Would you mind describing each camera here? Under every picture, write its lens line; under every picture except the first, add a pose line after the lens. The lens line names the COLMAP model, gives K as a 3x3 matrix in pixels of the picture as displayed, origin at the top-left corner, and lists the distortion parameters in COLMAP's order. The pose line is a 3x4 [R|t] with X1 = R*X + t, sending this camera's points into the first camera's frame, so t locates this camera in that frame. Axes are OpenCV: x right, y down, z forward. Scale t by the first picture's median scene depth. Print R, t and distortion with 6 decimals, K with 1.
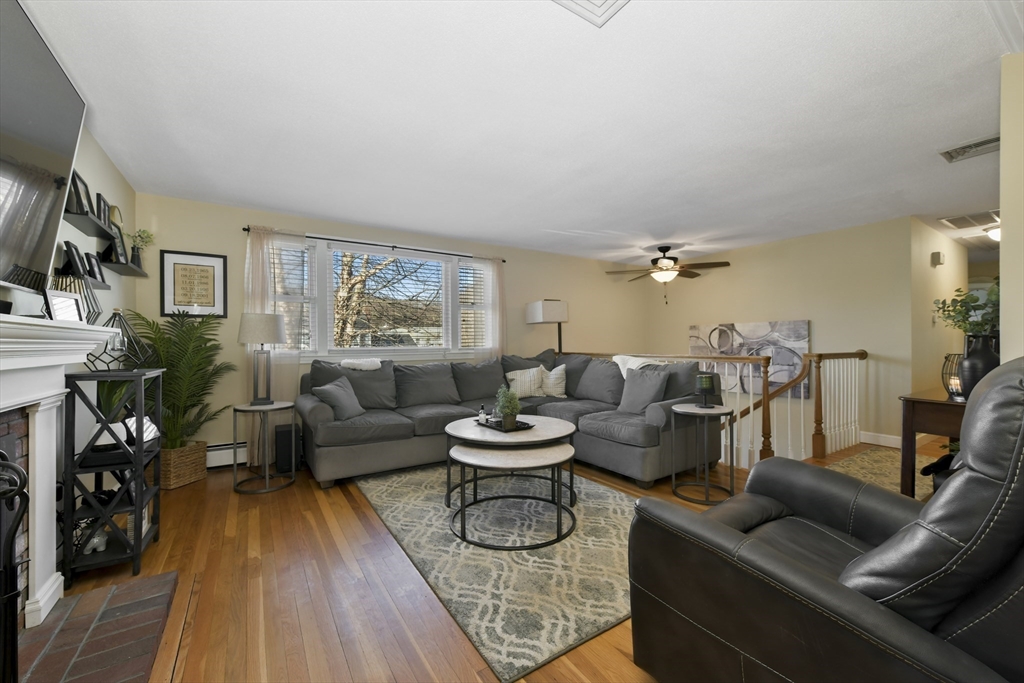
lens RADIAL K [[408.0, 0, 517.5], [0, 408.0, 345.4], [0, 0, 1]] dist [-0.001325, 0.000352]
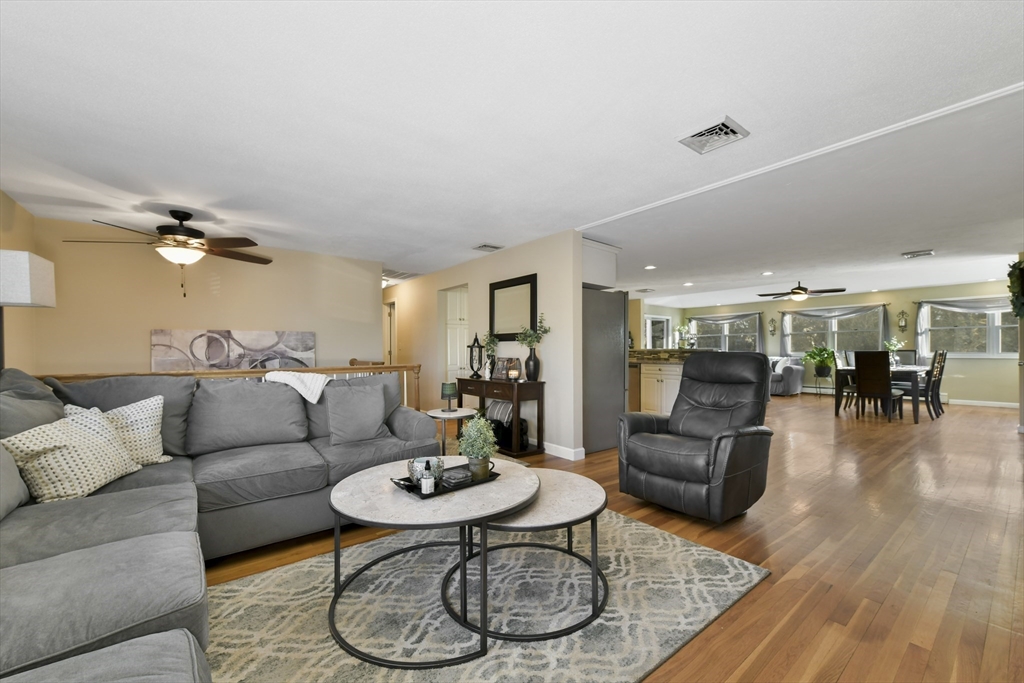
lens RADIAL K [[410.2, 0, 515.4], [0, 410.2, 351.2], [0, 0, 1]] dist [0.000187, 0.000187]
pose [[-0.084292, 0.002599, 0.996438, -0.729917], [0.012066, 0.999926, -0.001588, -0.006138], [-0.996368, 0.011889, -0.084317, 1.014785]]
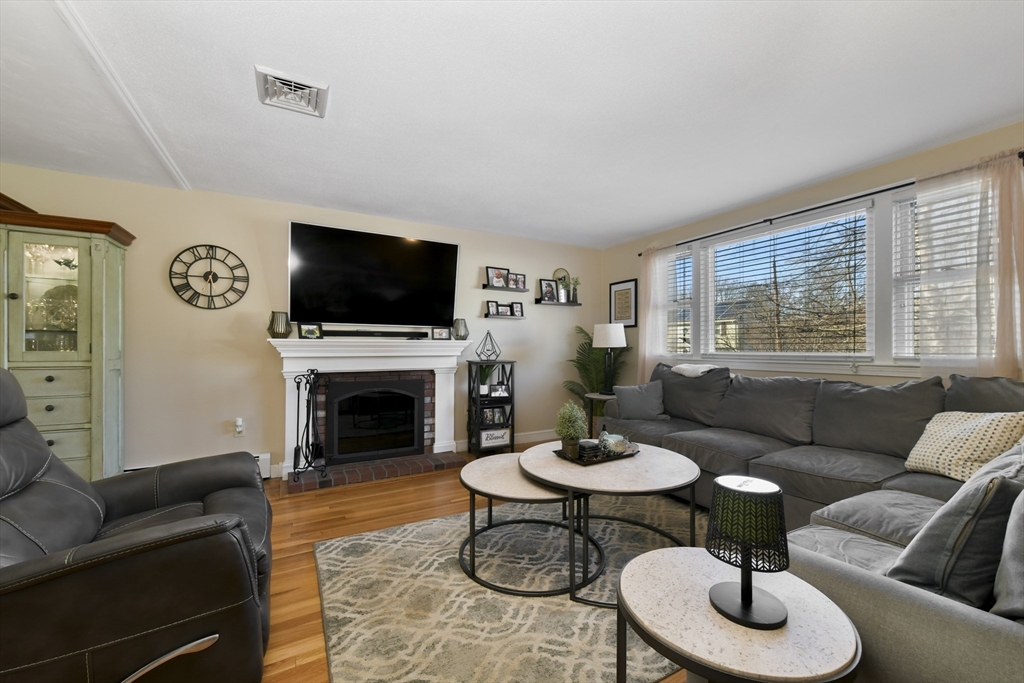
lens RADIAL K [[408.0, 0, 517.5], [0, 408.0, 345.4], [0, 0, 1]] dist [-0.001325, 0.000352]
pose [[-0.071742, 0.000753, -0.997423, 0.806118], [-0.003371, 0.999994, 0.000997, -0.013814], [0.997418, 0.003434, -0.071739, 0.972041]]
